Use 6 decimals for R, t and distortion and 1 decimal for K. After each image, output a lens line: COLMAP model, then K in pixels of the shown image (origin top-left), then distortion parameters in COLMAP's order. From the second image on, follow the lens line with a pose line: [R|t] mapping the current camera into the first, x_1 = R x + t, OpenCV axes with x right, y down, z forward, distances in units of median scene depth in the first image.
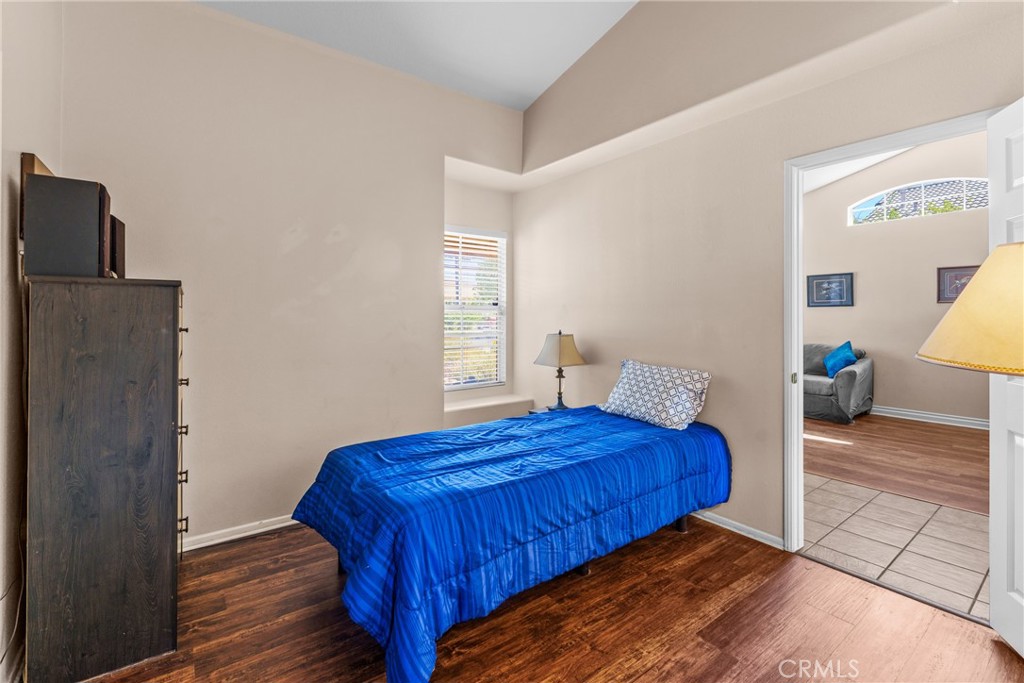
lens RADIAL K [[460.2, 0, 515.1], [0, 460.2, 316.3], [0, 0, 1]] dist [-0.003885, -0.000588]
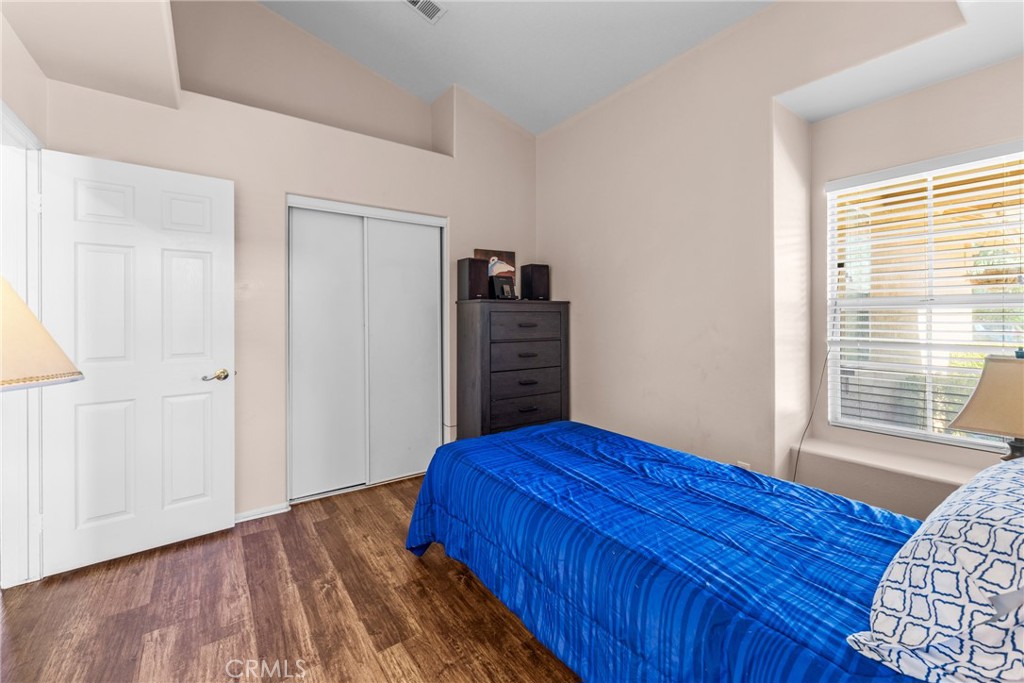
lens RADIAL K [[423.4, 0, 509.4], [0, 423.4, 317.9], [0, 0, 1]] dist [-0.001061, -0.000162]
pose [[-0.032270, 0.003366, -0.999474, 0.948752], [0.004301, 0.999986, 0.003229, -0.000550], [0.999470, -0.004195, -0.032284, 1.058540]]
